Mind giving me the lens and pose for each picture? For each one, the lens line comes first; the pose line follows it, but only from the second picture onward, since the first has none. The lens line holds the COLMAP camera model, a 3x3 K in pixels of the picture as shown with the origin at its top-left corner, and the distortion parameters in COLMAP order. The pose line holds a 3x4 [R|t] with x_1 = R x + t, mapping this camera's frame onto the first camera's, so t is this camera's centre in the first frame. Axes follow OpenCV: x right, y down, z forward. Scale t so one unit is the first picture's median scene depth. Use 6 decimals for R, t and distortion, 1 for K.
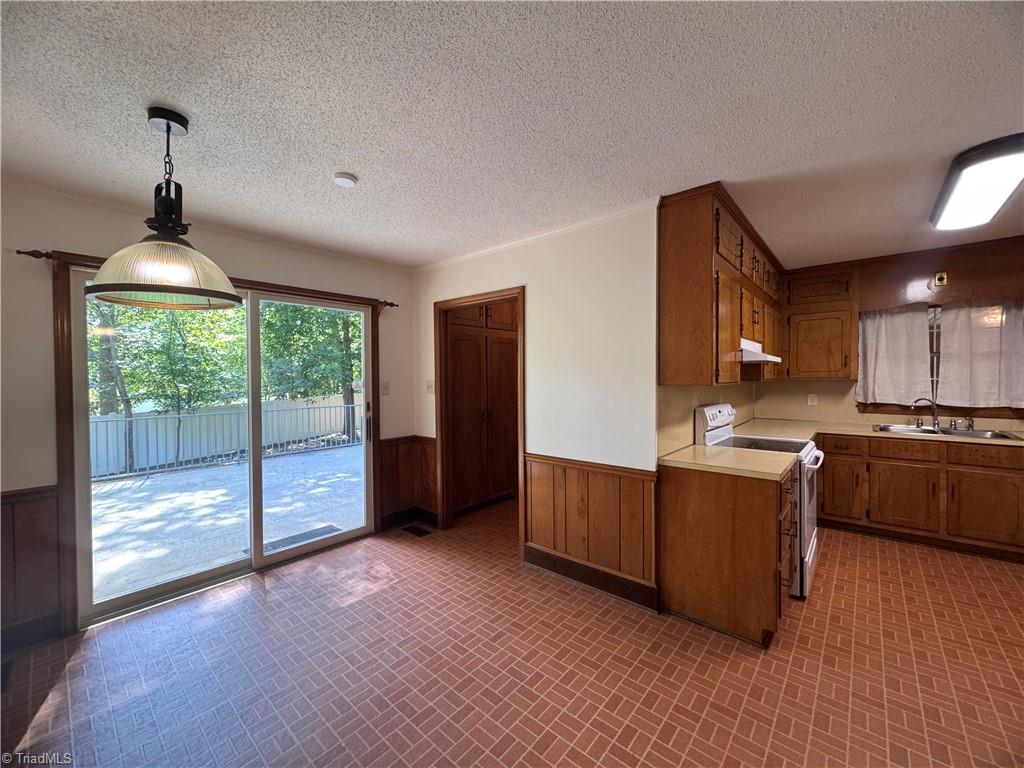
lens RADIAL K [[407.6, 0, 510.1], [0, 407.6, 382.4], [0, 0, 1]] dist [-0.006096, 0.001108]
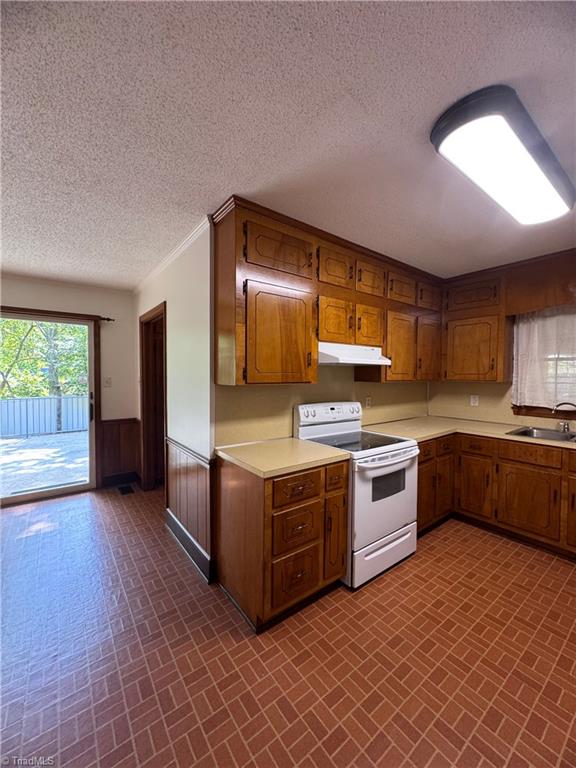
lens RADIAL K [[305.7, 0, 288.6], [0, 305.7, 382.9], [0, 0, 1]] dist [-0.006096, 0.001108]
pose [[0.979273, 0.019272, -0.201626, 0.510255], [-0.017123, 0.999777, 0.012397, -0.006536], [0.201820, -0.008688, 0.979384, 0.143905]]
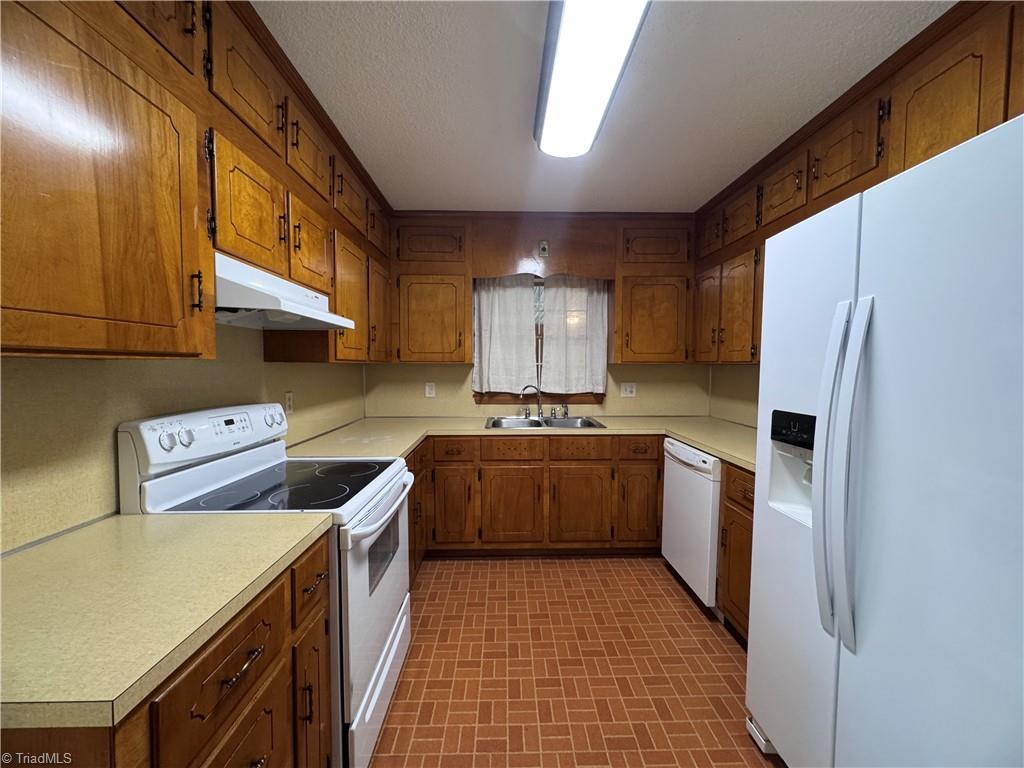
lens RADIAL K [[407.6, 0, 513.0], [0, 407.6, 382.3], [0, 0, 1]] dist [-0.006096, 0.001108]
pose [[0.736614, -0.016807, 0.676104, 0.394979], [0.003498, 0.999772, 0.021041, 0.014120], [-0.676304, -0.013134, 0.736505, 0.375303]]
